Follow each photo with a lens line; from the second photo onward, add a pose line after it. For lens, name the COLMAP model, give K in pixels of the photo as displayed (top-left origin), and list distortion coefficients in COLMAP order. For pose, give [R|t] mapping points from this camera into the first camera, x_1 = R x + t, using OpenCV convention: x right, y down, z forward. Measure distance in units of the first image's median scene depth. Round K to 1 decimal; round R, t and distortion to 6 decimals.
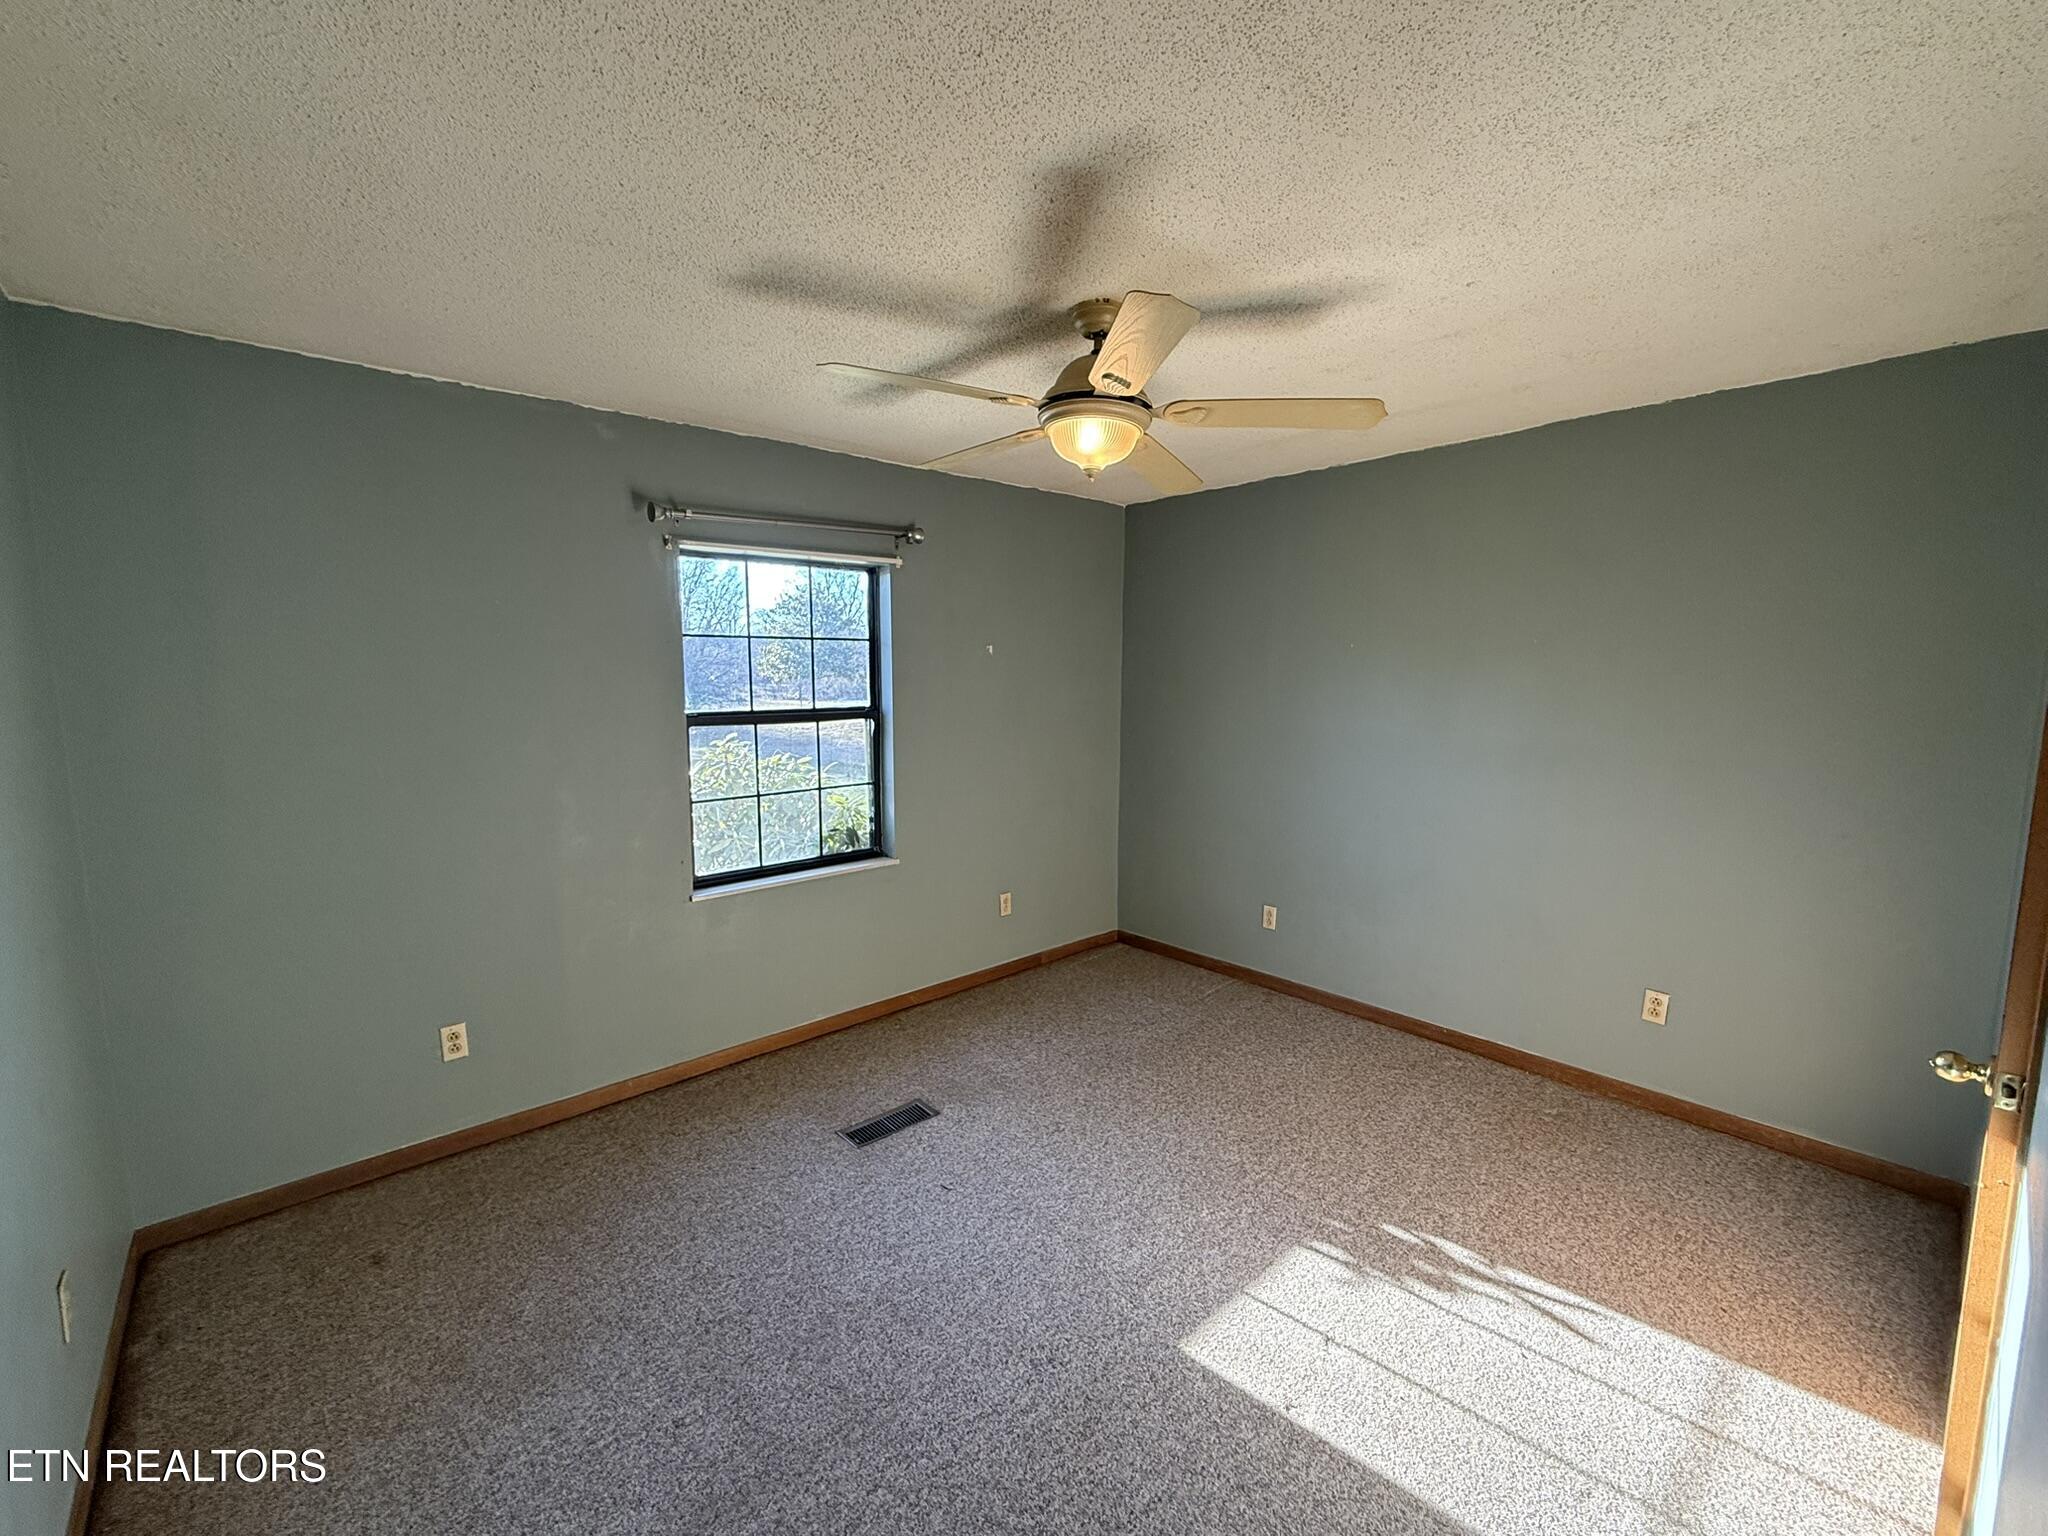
lens RADIAL K [[813.8, 0, 1012.4], [0, 813.8, 767.1], [0, 0, 1]] dist [-0.000504, -0.000023]
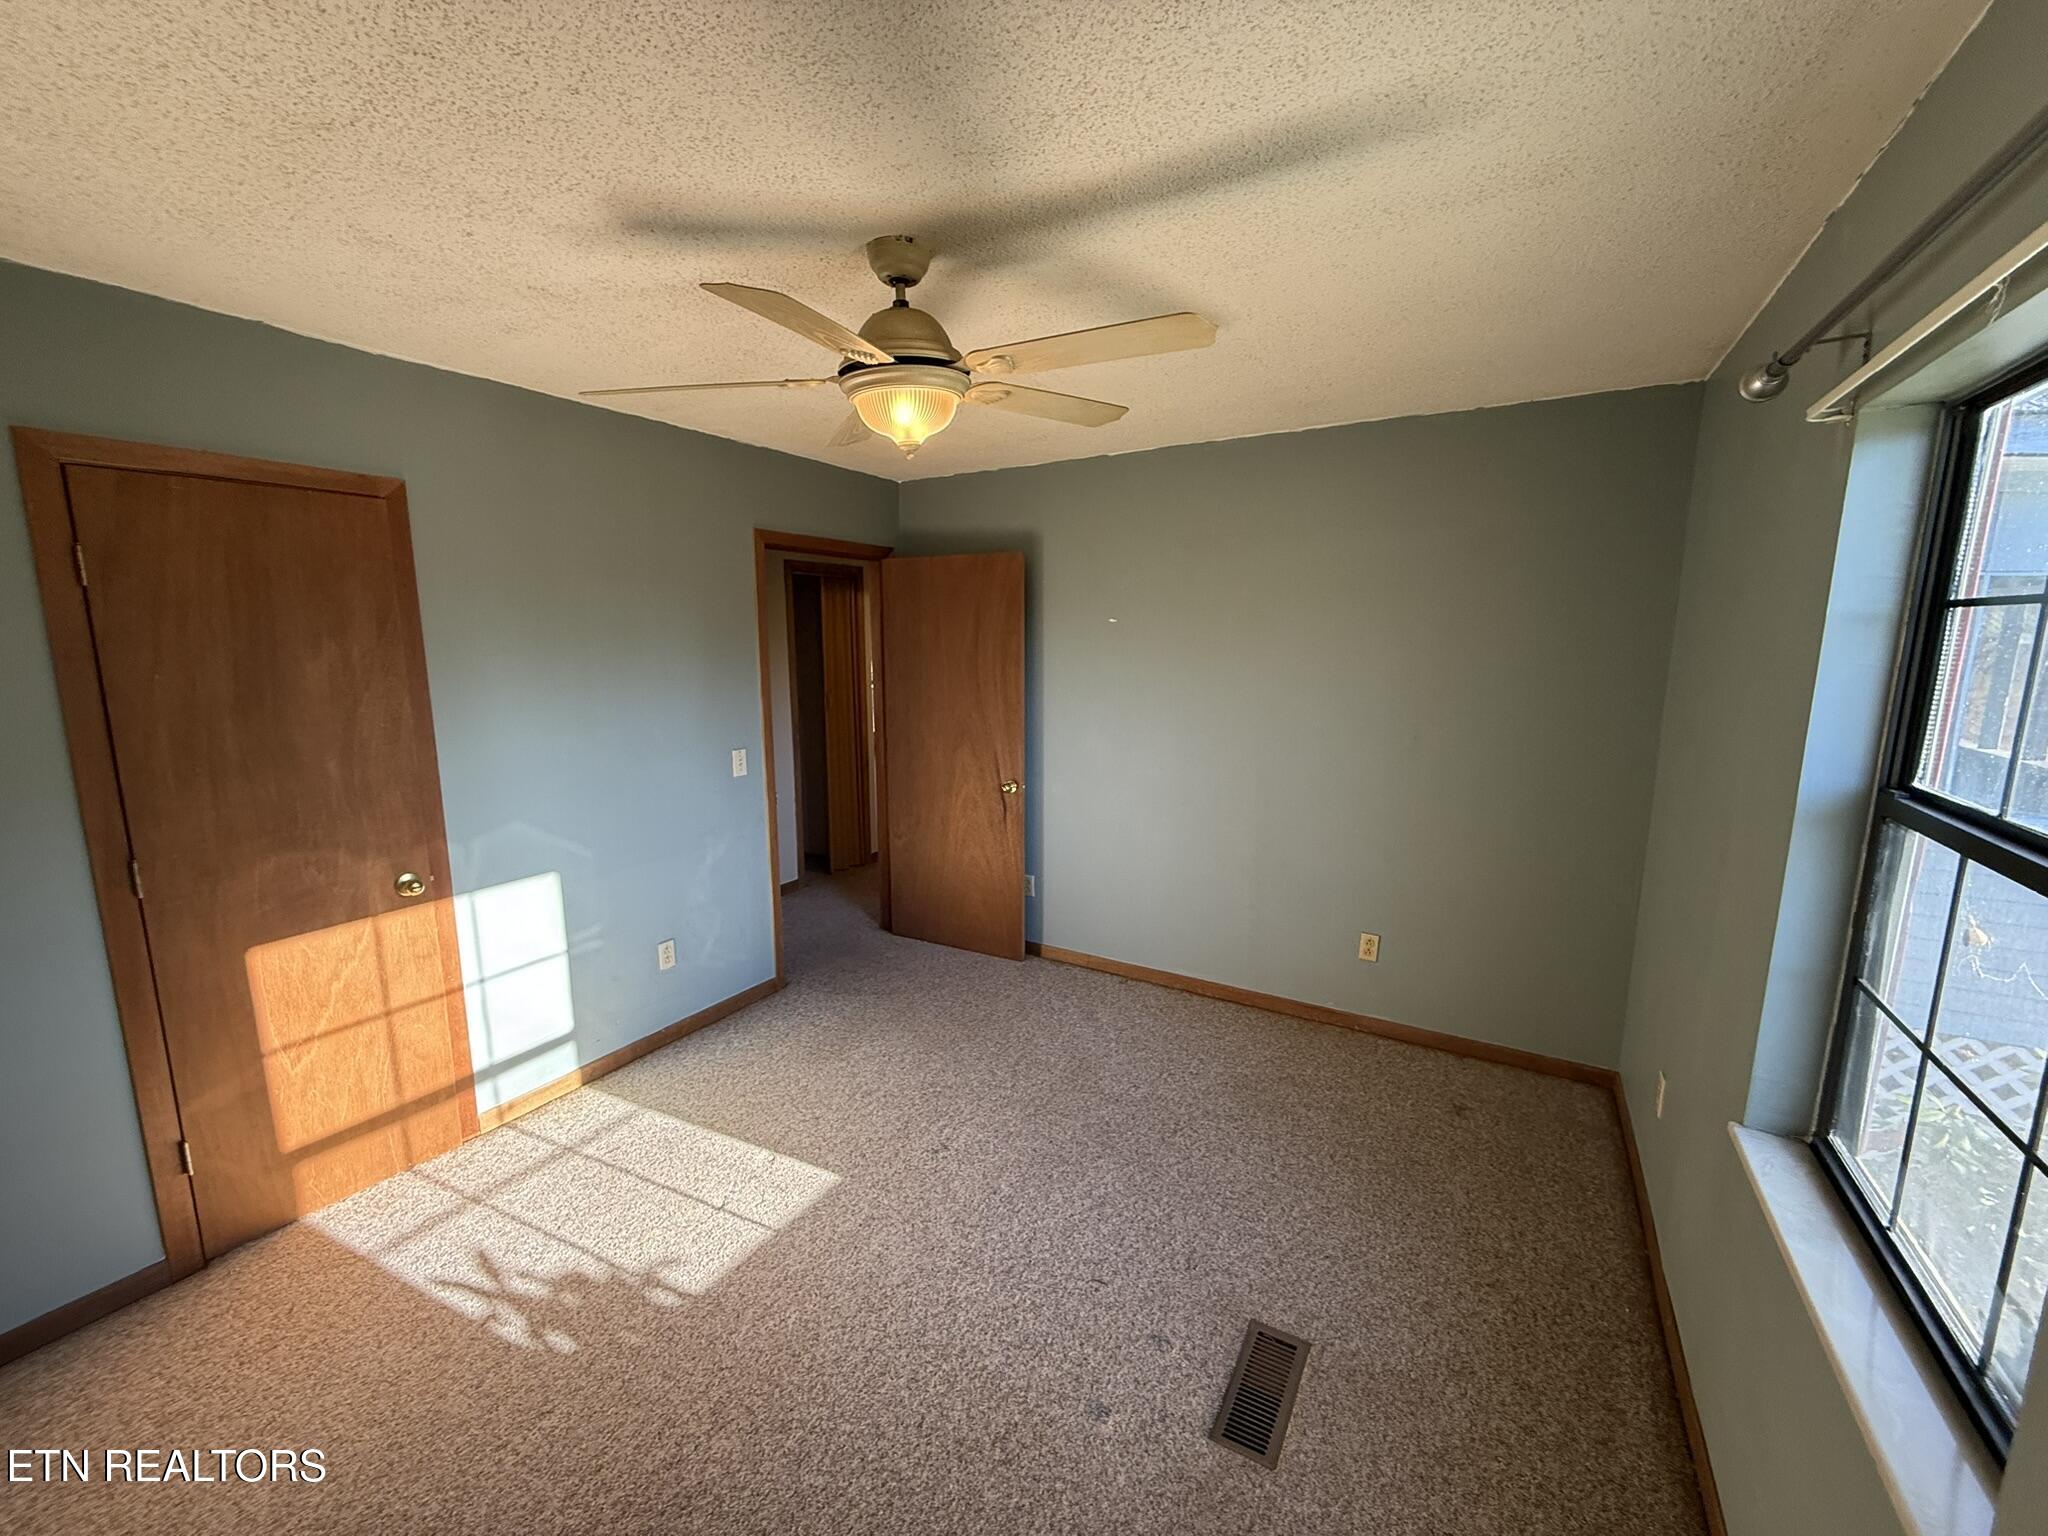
lens RADIAL K [[813.8, 0, 1012.9], [0, 813.8, 762.6], [0, 0, 1]] dist [-0.000504, -0.000023]
pose [[-0.952018, 0.055221, -0.301019, 0.269465], [-0.032082, 0.960160, 0.277604, -0.276491], [0.304356, 0.273941, -0.912318, 1.881274]]
